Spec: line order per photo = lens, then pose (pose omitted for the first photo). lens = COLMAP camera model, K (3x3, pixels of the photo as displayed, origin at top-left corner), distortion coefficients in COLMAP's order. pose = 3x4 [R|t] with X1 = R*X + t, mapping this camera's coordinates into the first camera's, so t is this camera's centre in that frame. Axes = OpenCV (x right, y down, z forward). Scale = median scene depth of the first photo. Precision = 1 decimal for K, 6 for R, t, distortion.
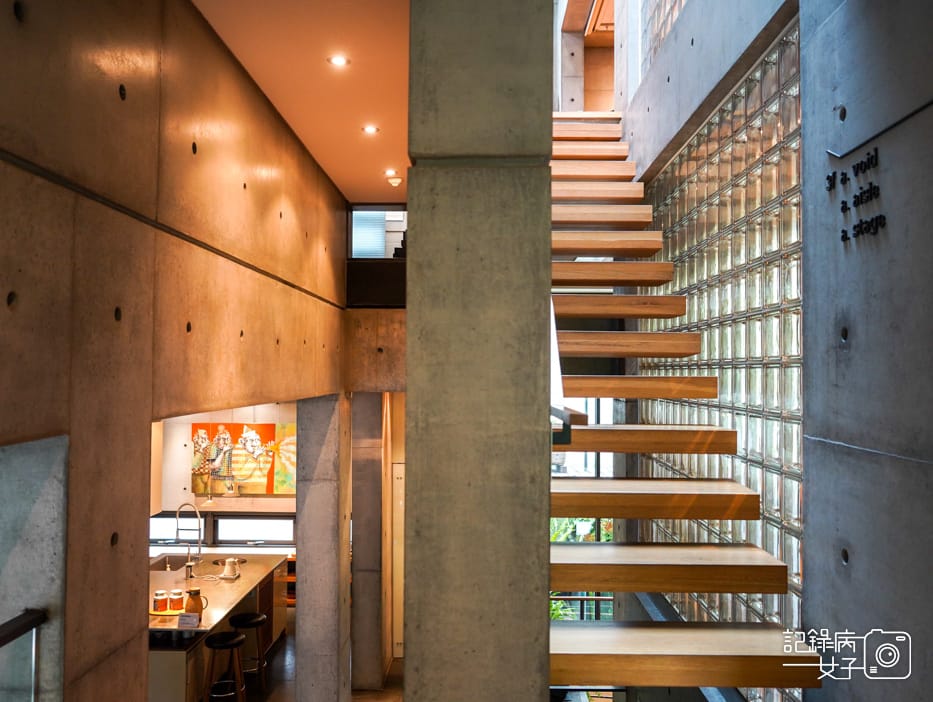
lens RADIAL K [[823.3, 0, 466.5], [0, 823.3, 351.0], [0, 0, 1]] dist [-0.028283, 0.040728]
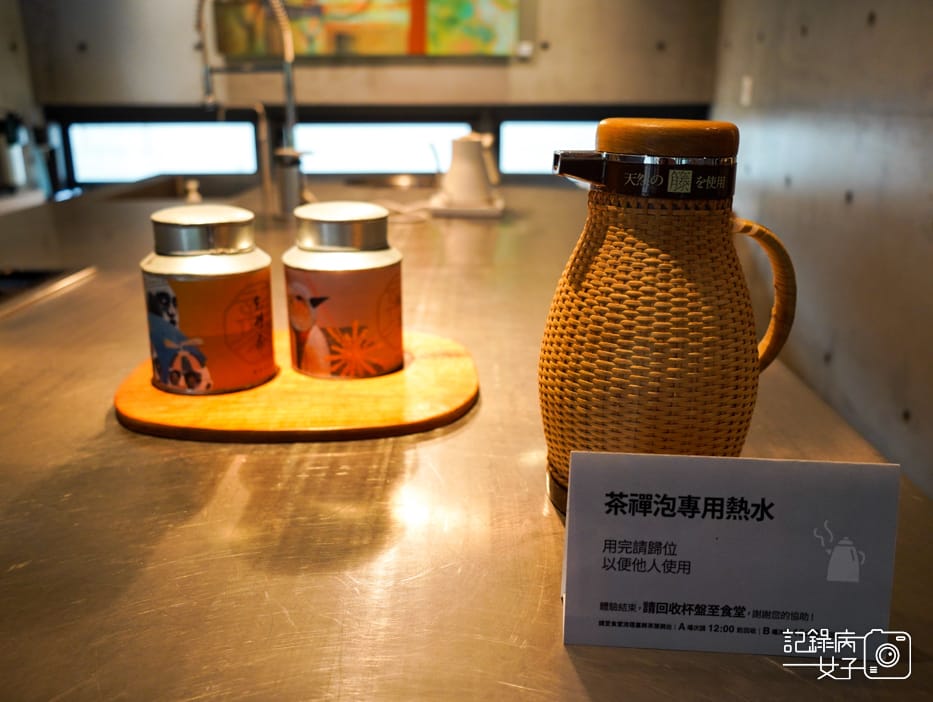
lens RADIAL K [[823.3, 0, 466.5], [0, 823.3, 351.0], [0, 0, 1]] dist [-0.028283, 0.040728]
pose [[0.999880, -0.011261, 0.010661, -0.221967], [0.007159, 0.945046, 0.326859, 0.180091], [-0.013756, -0.326743, 0.945013, 0.583392]]
